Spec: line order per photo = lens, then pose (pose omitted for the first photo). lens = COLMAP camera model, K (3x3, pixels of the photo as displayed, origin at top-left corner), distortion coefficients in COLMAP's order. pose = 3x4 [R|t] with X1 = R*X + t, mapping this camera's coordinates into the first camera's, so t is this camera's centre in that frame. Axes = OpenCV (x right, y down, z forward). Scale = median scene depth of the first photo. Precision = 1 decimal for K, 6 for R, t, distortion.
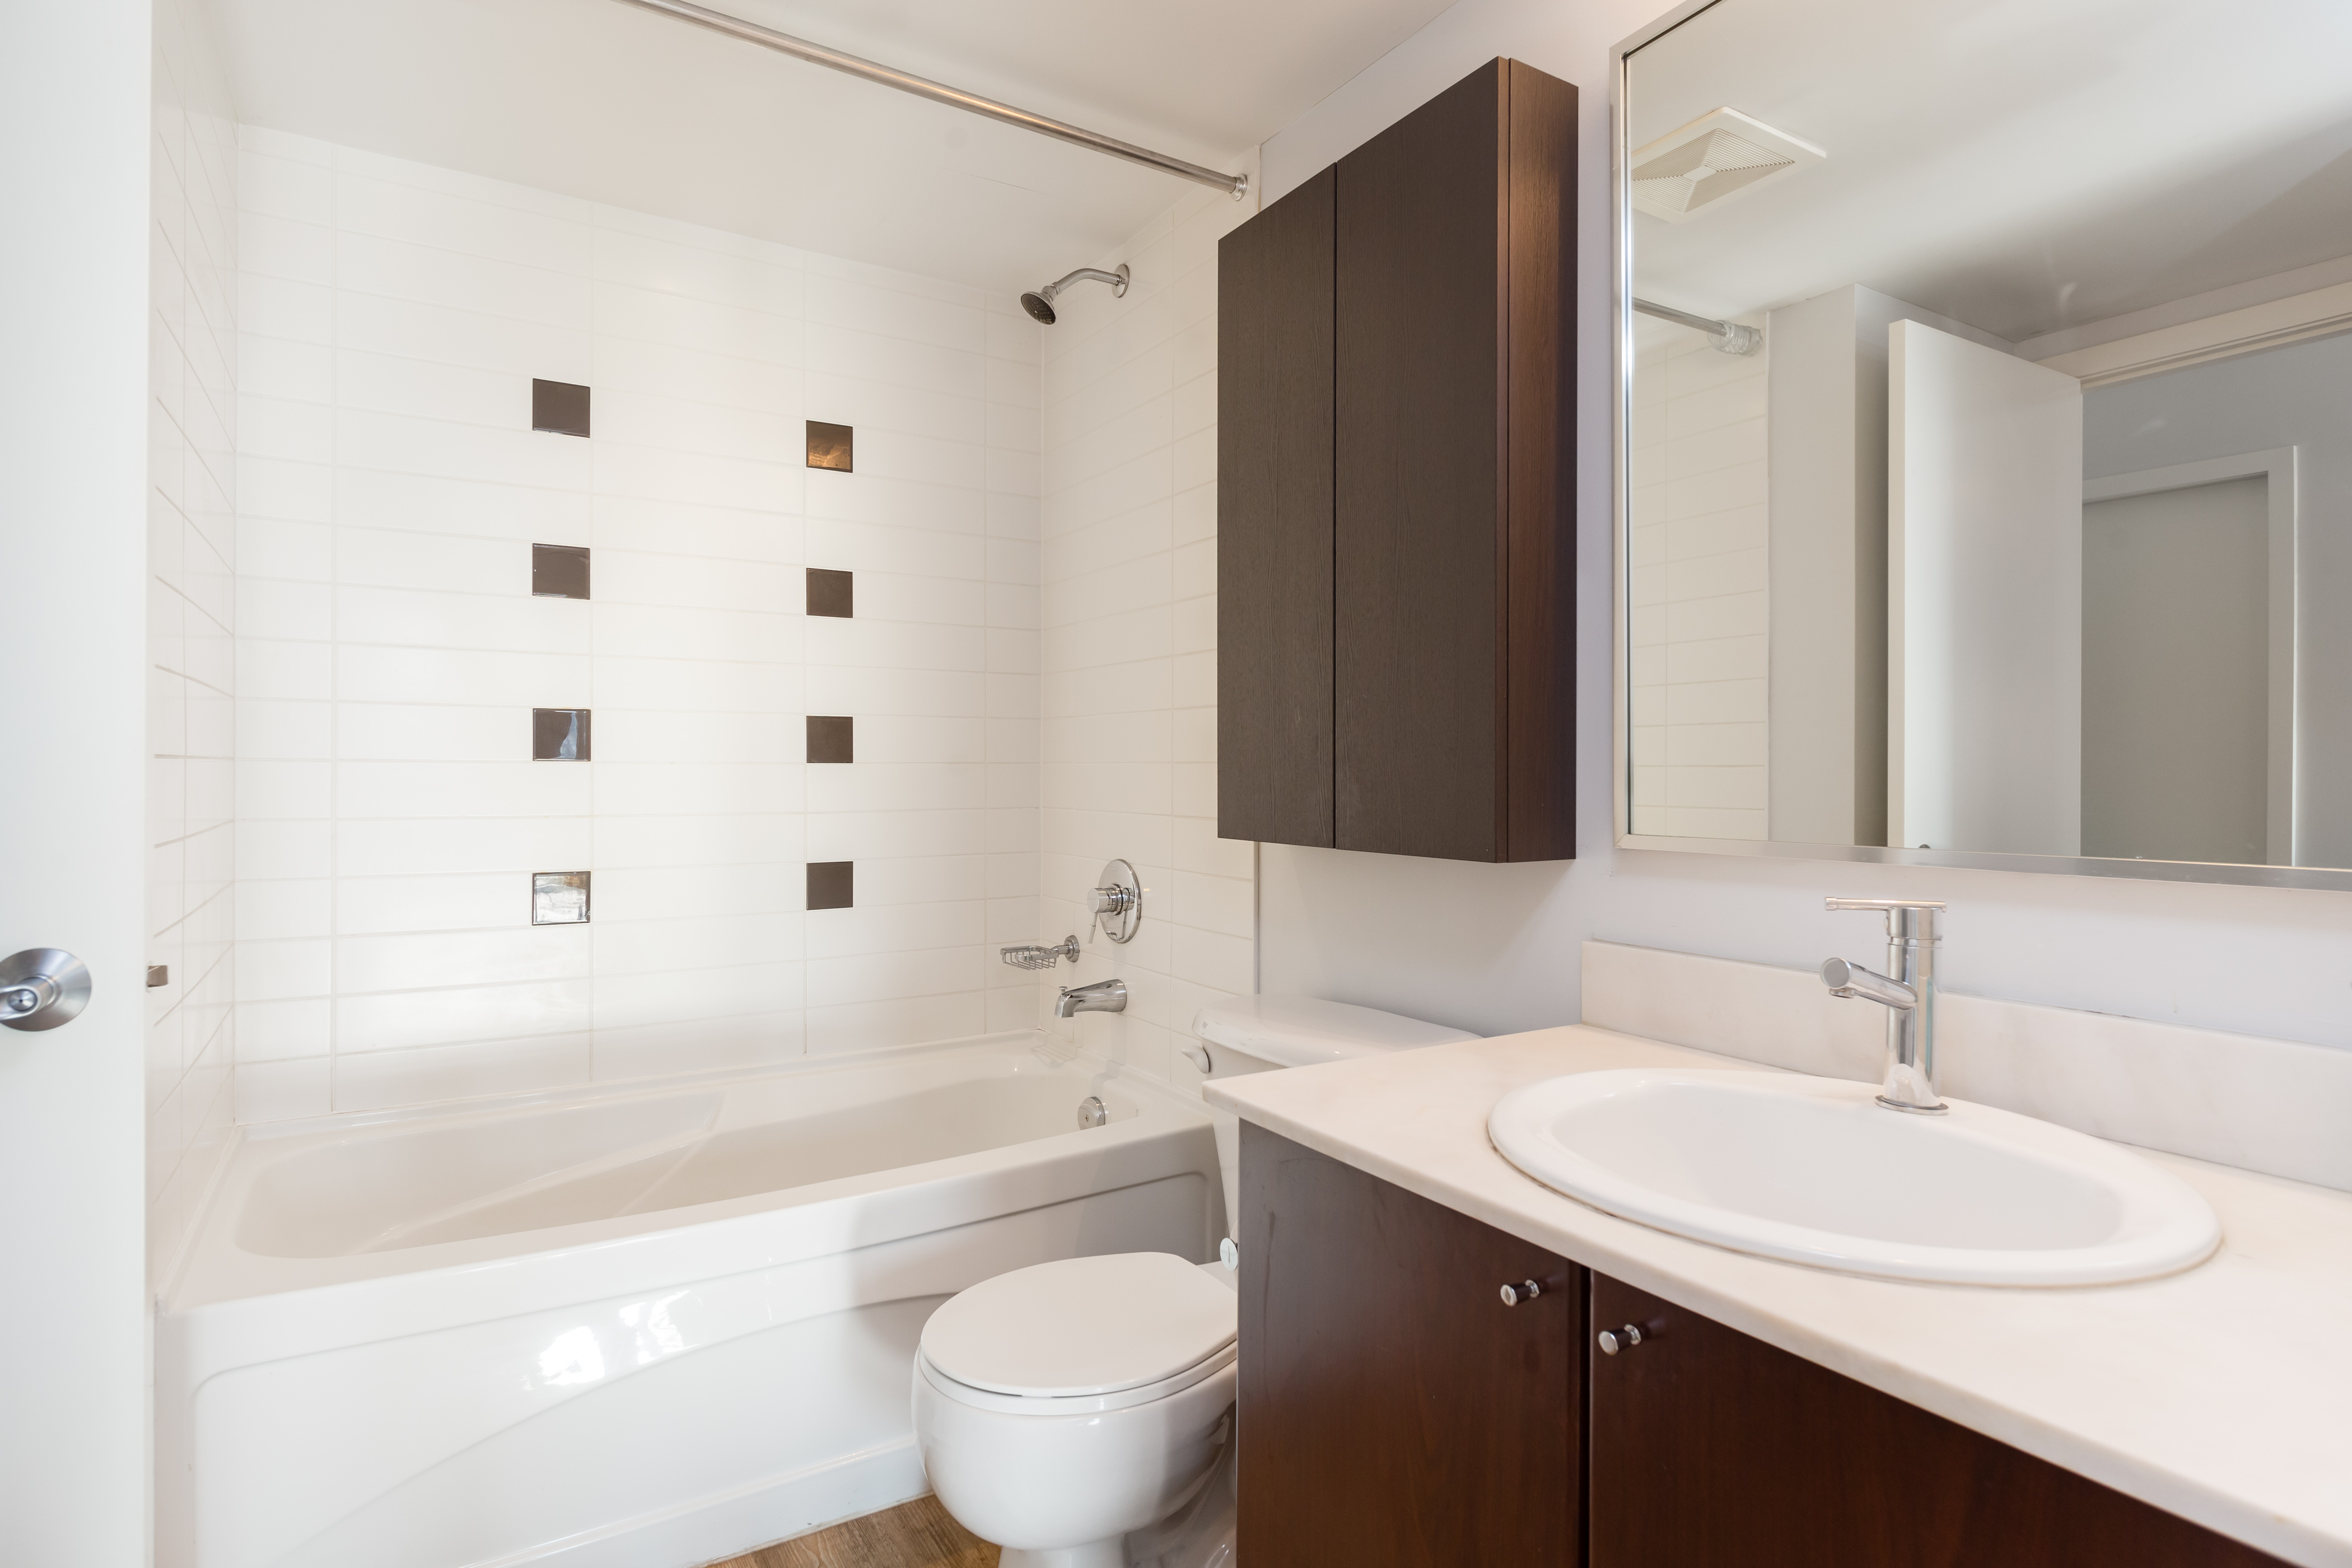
lens RADIAL K [[1242.2, 0, 1168.4], [0, 1242.2, 775.1], [0, 0, 1]] dist [-0.001391, -0.002479]
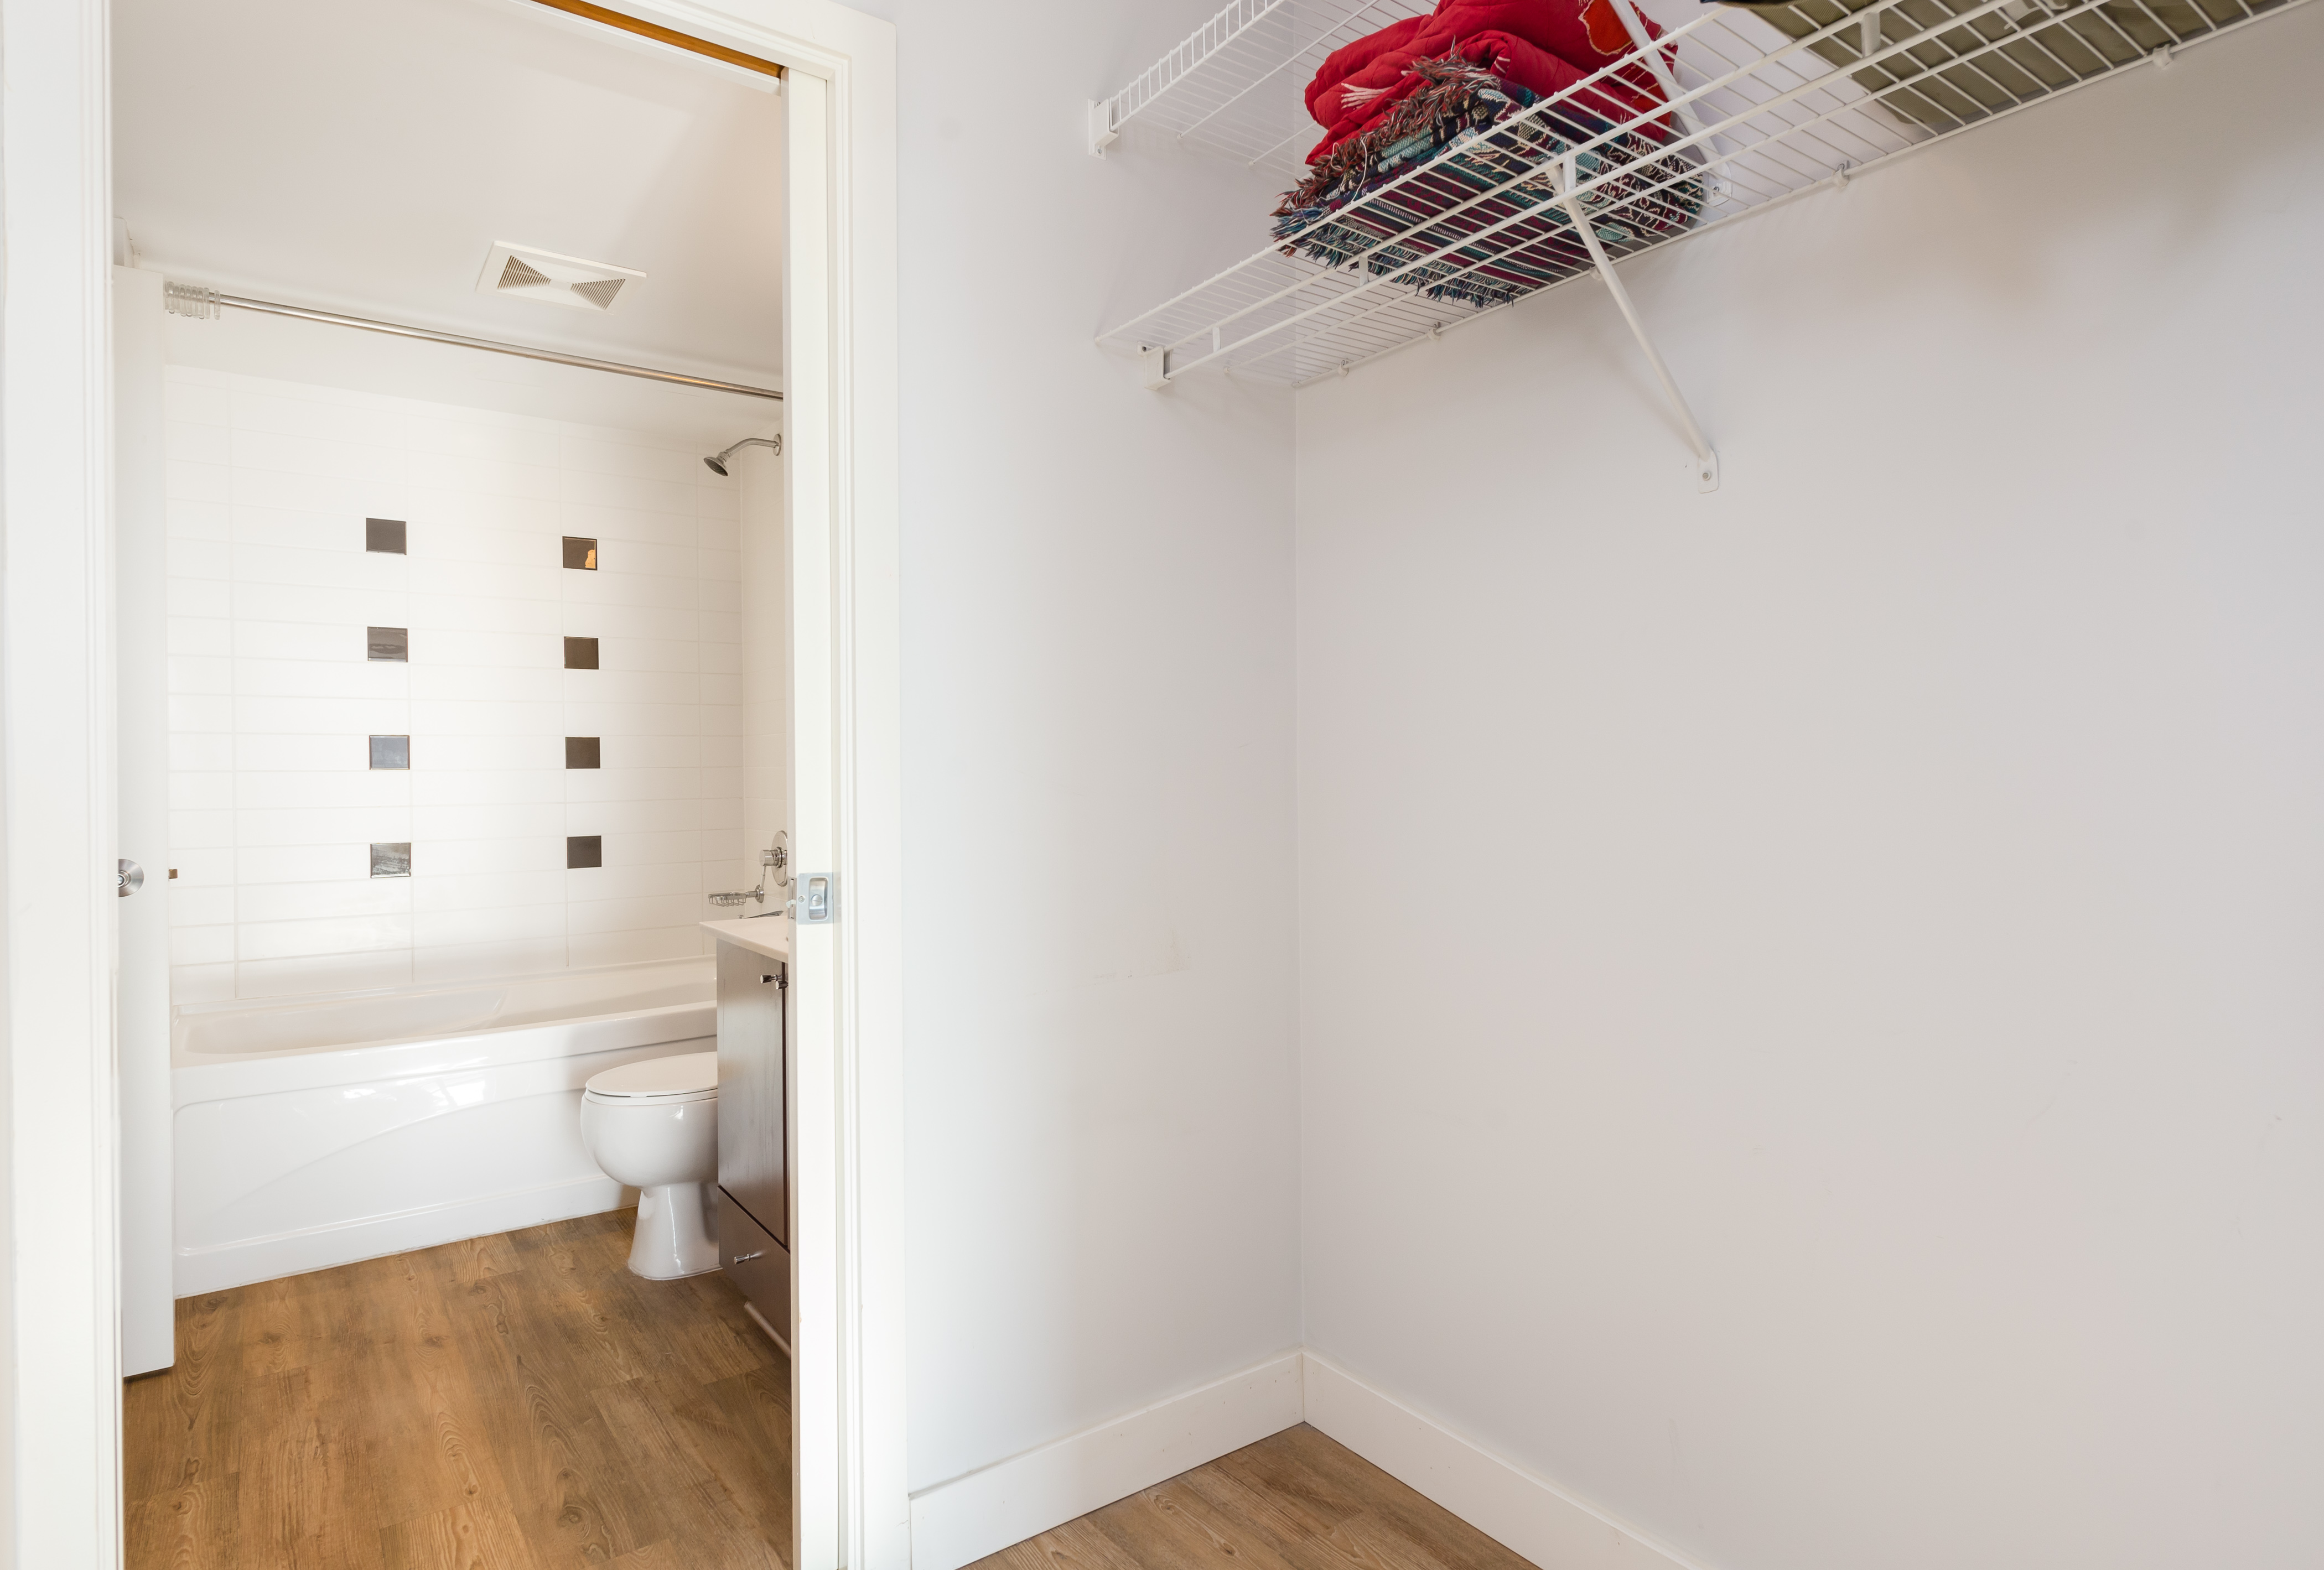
lens RADIAL K [[1243.6, 0, 1161.4], [0, 1243.6, 774.0], [0, 0, 1]] dist [-0.001800, -0.000402]
pose [[0.996731, -0.012912, 0.079748, 0.311392], [0.012850, 0.999917, 0.001293, 0.003743], [-0.079758, -0.000264, 0.996814, -0.555411]]
